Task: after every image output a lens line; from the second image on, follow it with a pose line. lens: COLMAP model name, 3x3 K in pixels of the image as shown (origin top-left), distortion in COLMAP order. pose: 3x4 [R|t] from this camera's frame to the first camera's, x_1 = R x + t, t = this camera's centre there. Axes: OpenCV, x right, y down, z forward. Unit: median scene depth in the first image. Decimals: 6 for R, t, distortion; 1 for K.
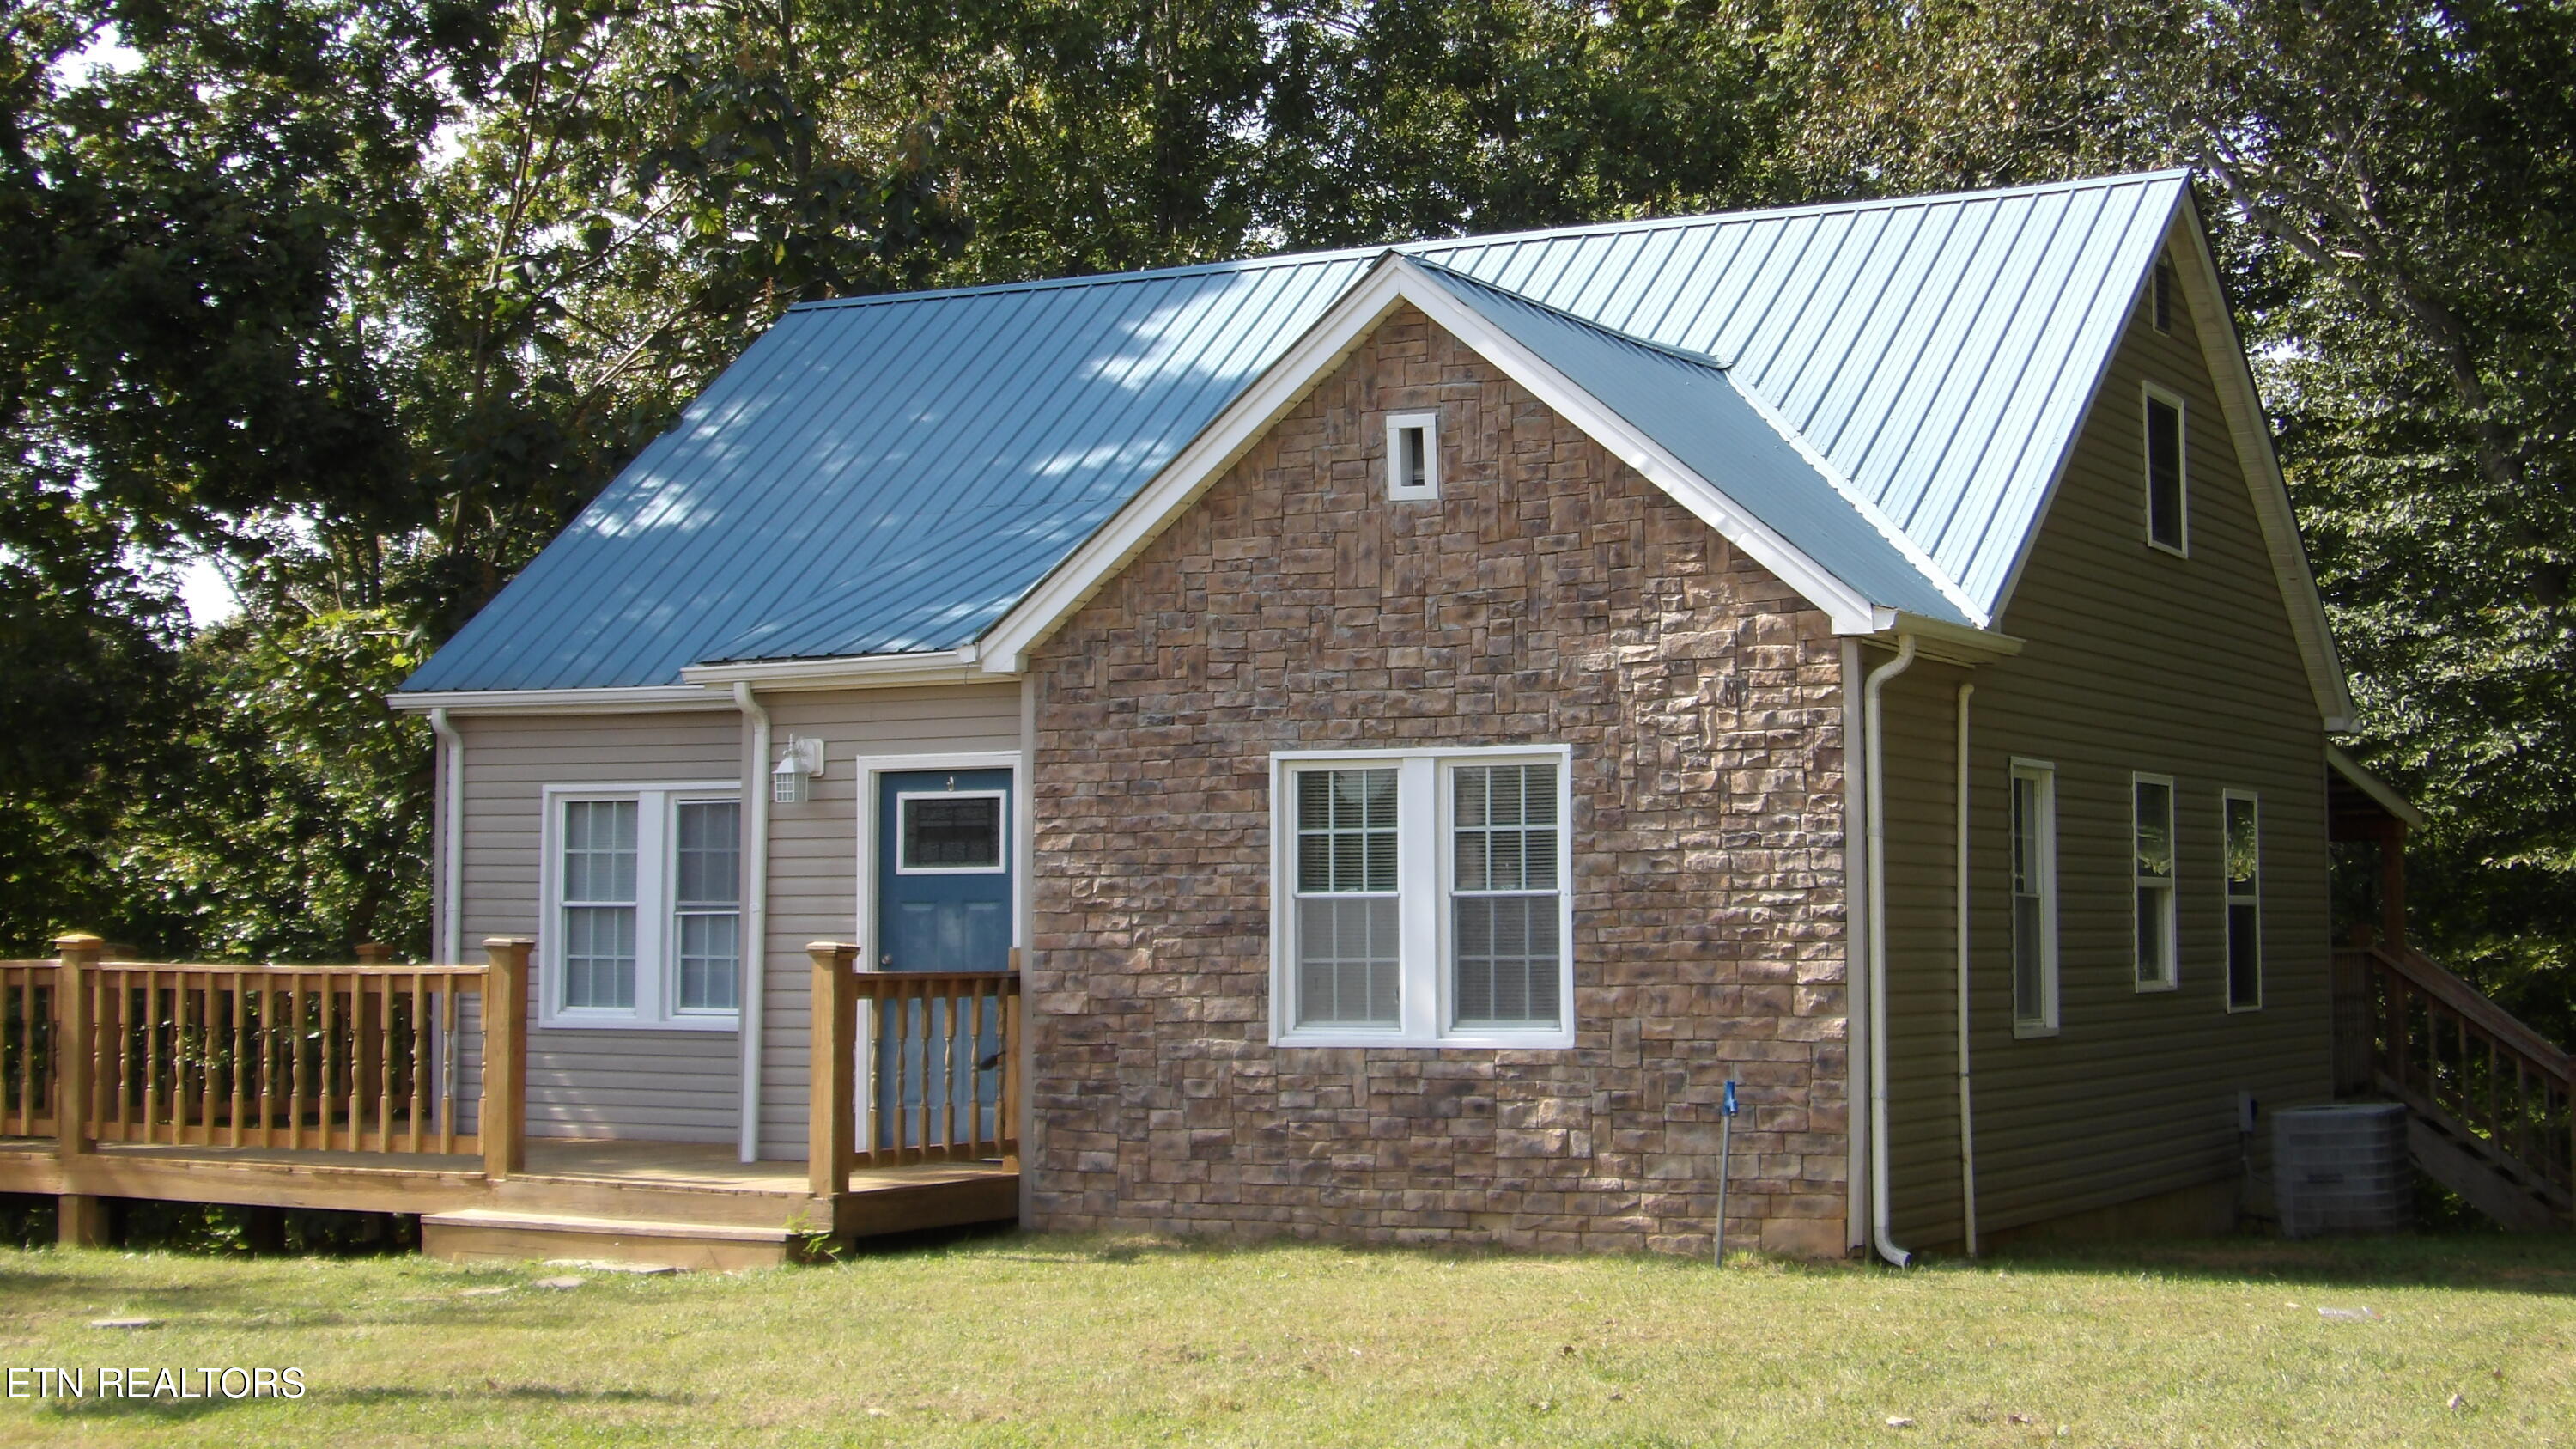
lens RADIAL K [[3751.2, 0, 1288.7], [0, 3751.2, 722.6], [0, 0, 1]] dist [-0.125688, 0.000000]
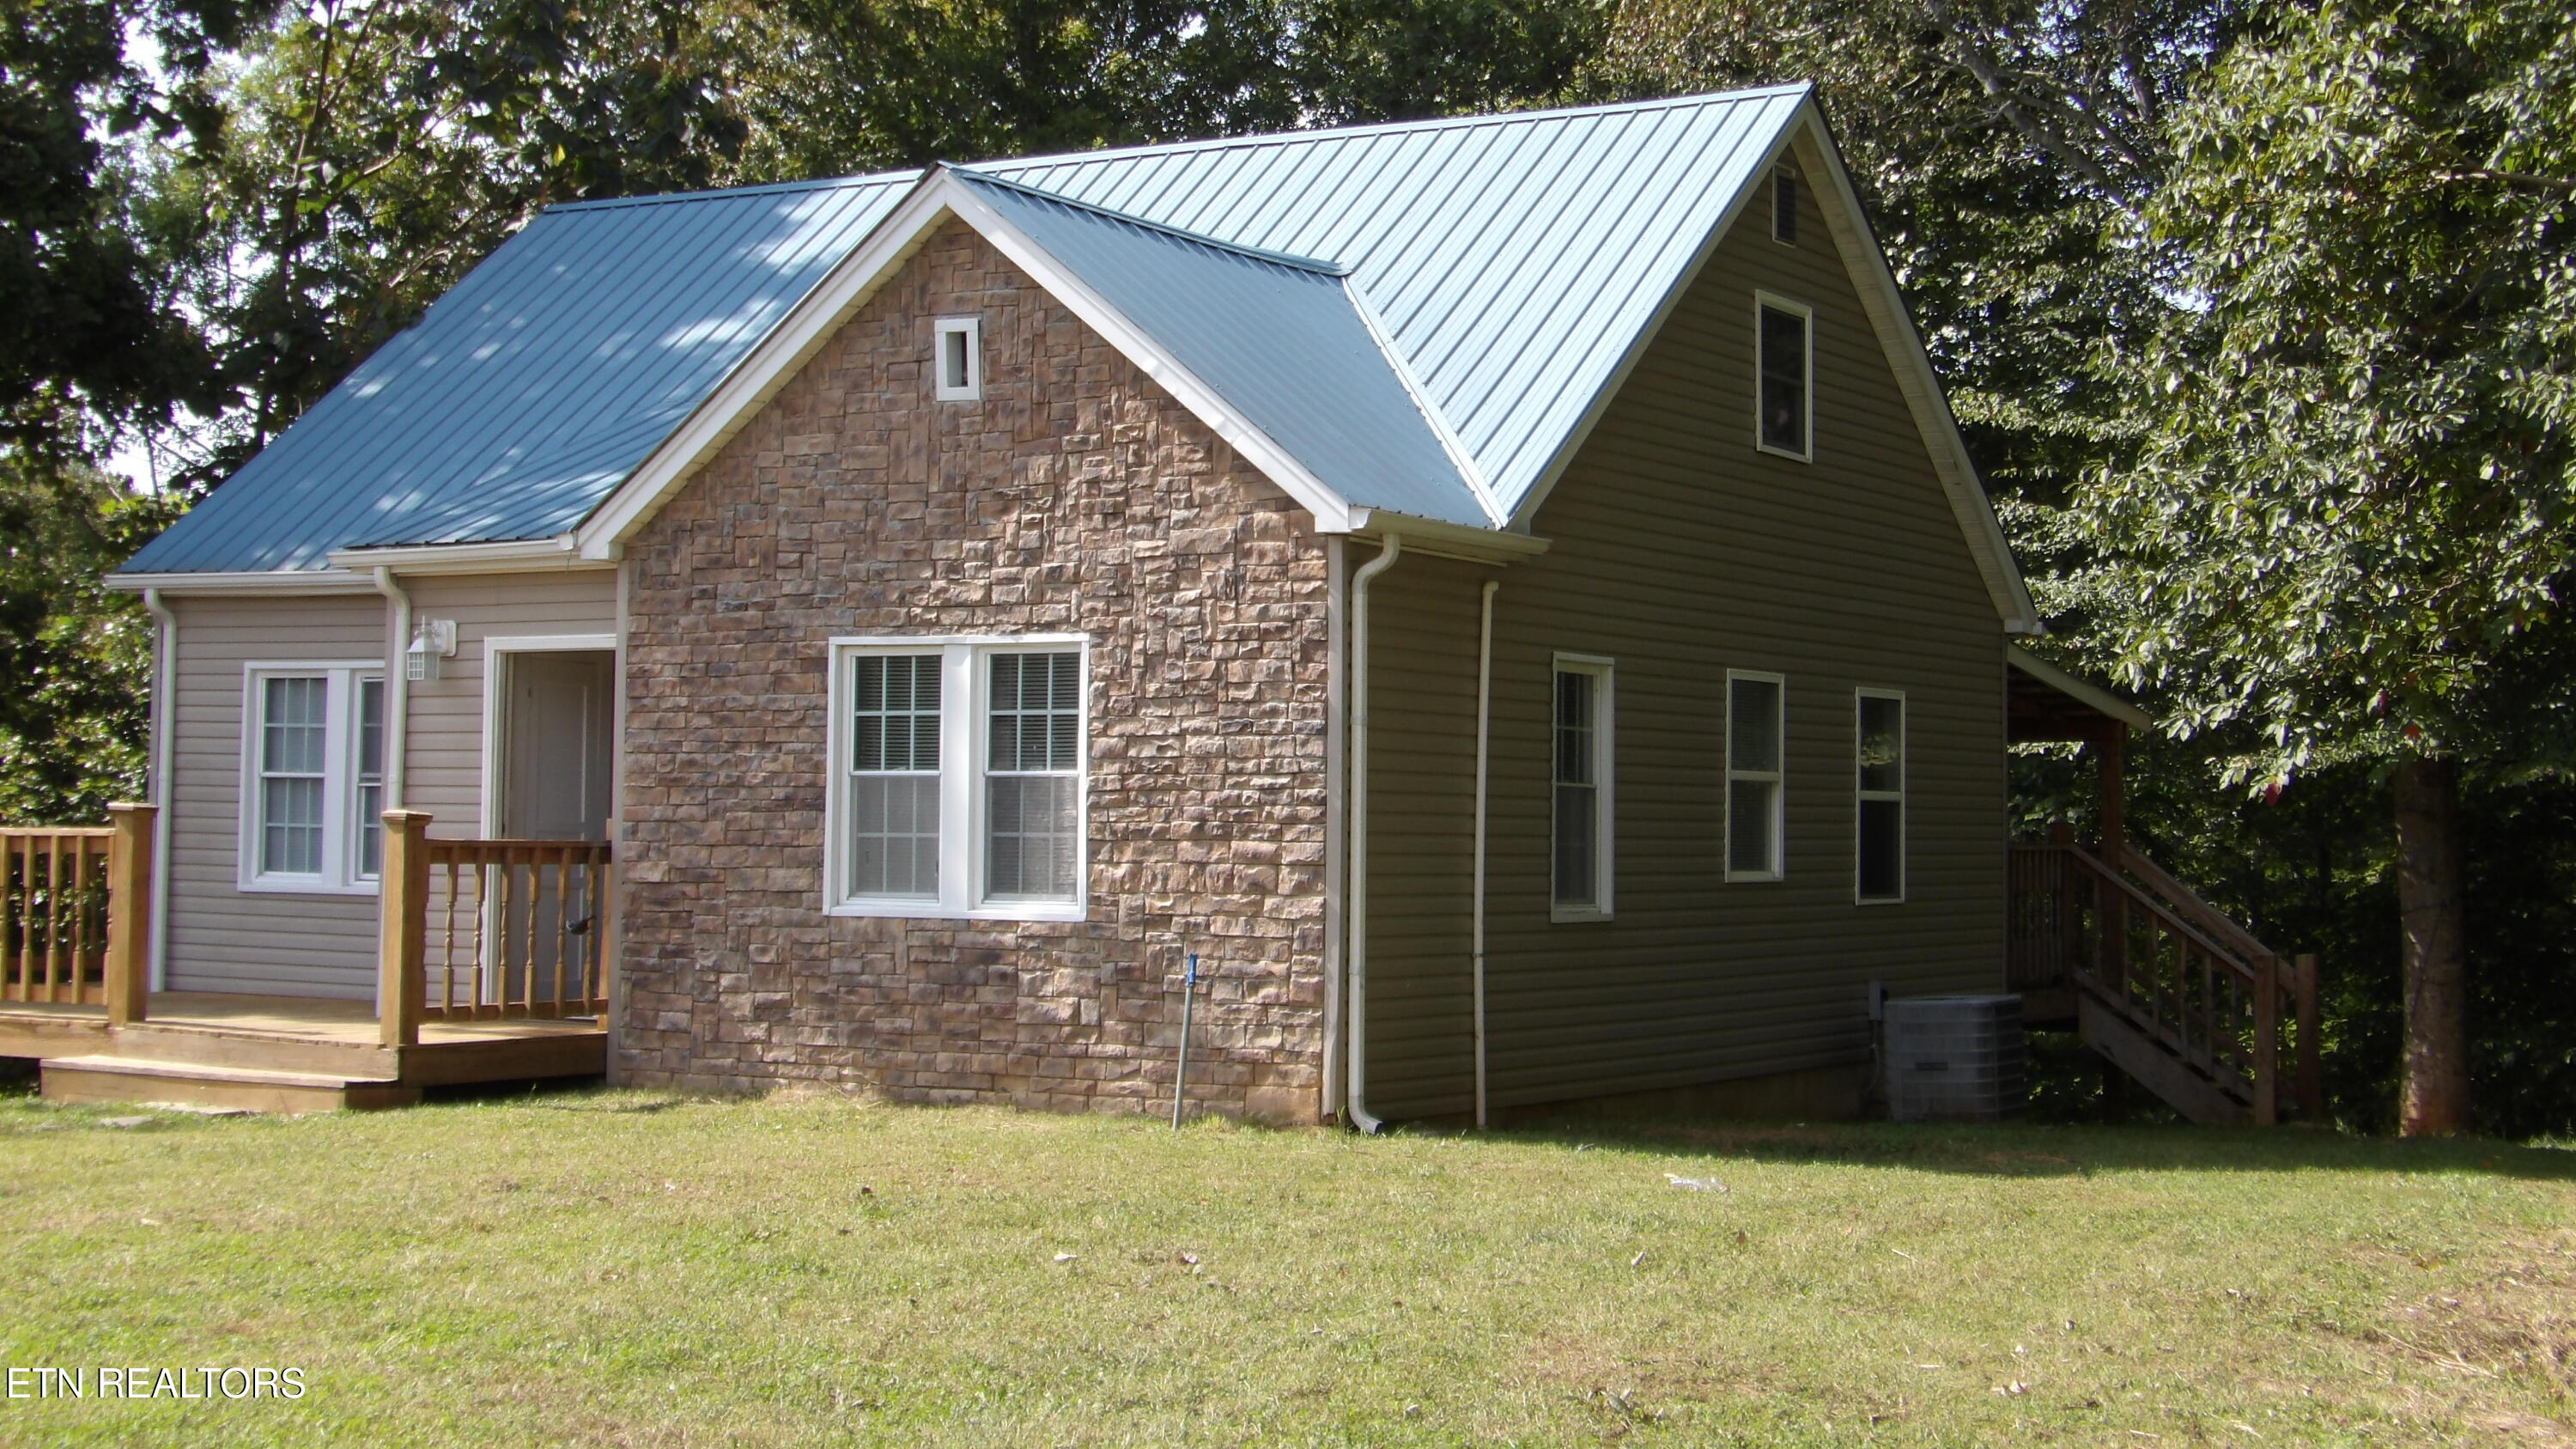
lens RADIAL K [[3751.2, 0, 1283.3], [0, 3751.2, 730.4], [0, 0, 1]] dist [-0.125688, 0.000000]
pose [[0.998986, 0.014013, -0.042783, 0.165352], [-0.012681, 0.999431, 0.031244, -0.000649], [0.043196, -0.030670, 0.998596, -0.048991]]
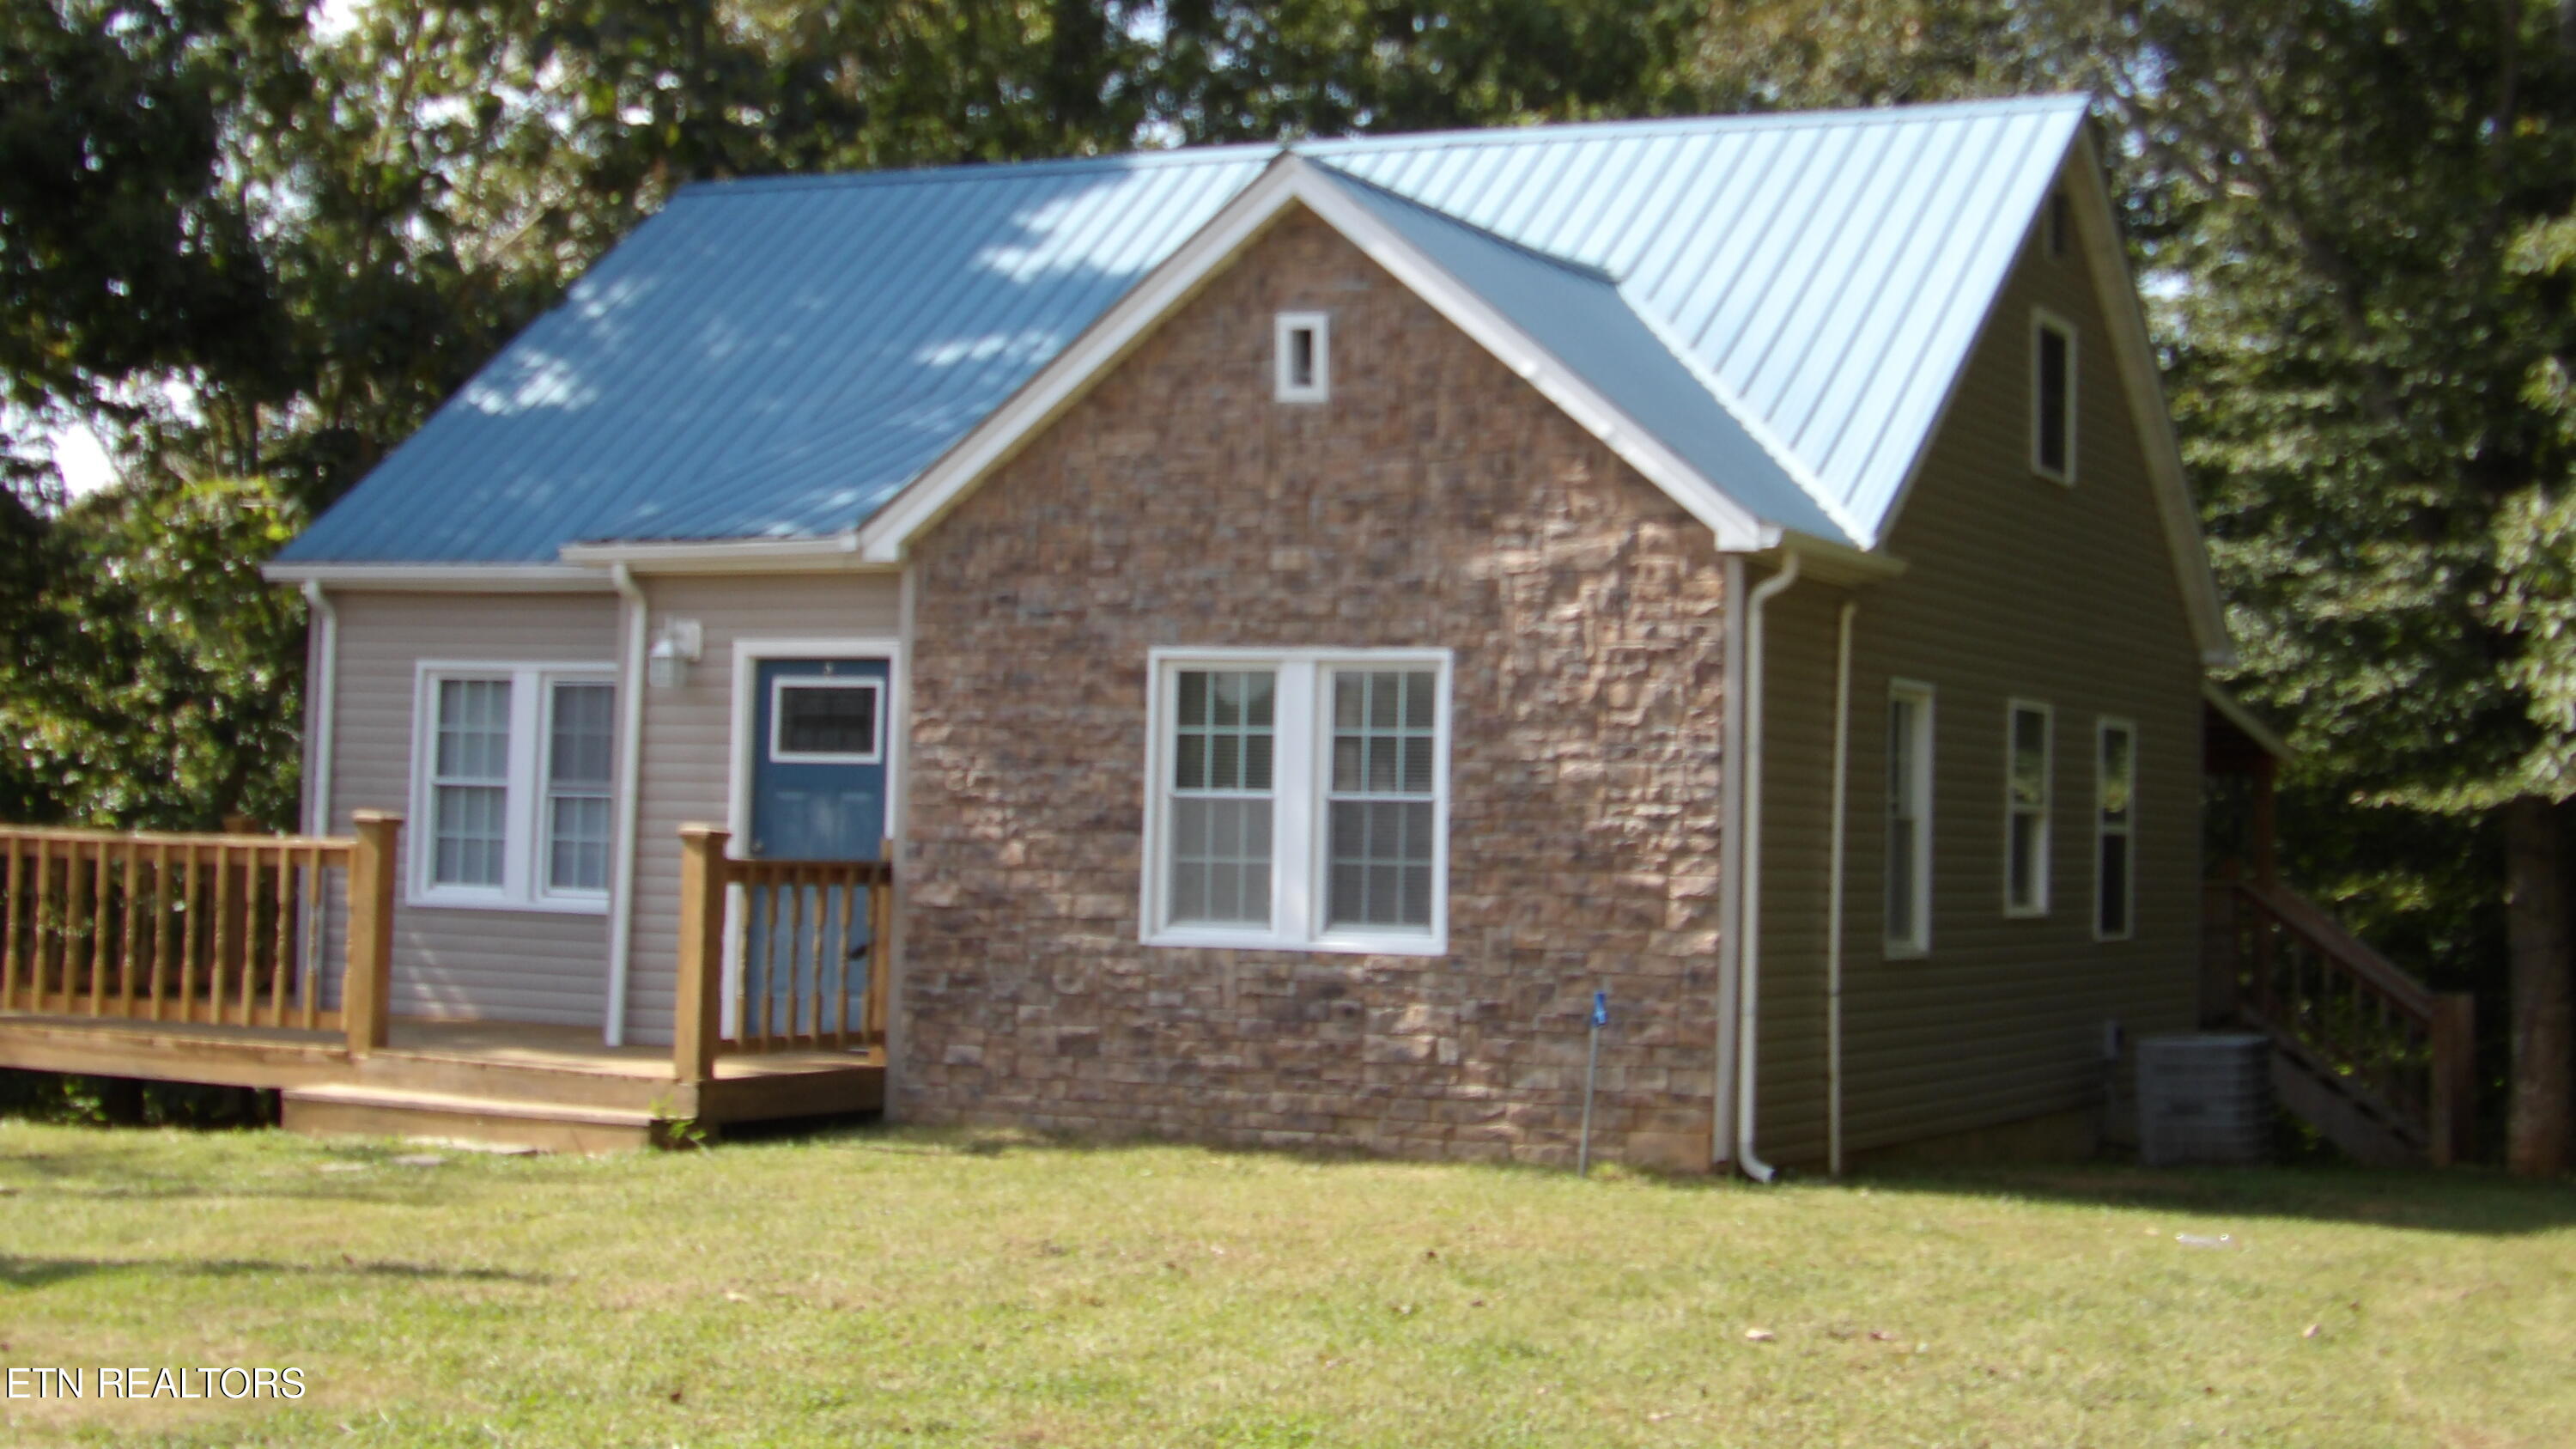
lens RADIAL K [[3751.2, 0, 1279.7], [0, 3751.2, 714.5], [0, 0, 1]] dist [-0.125688, 0.000000]
pose [[0.999064, 0.030716, 0.030465, -0.000341], [-0.031418, 0.999245, 0.022846, 0.001279], [-0.029740, -0.023782, 0.999275, 0.003220]]
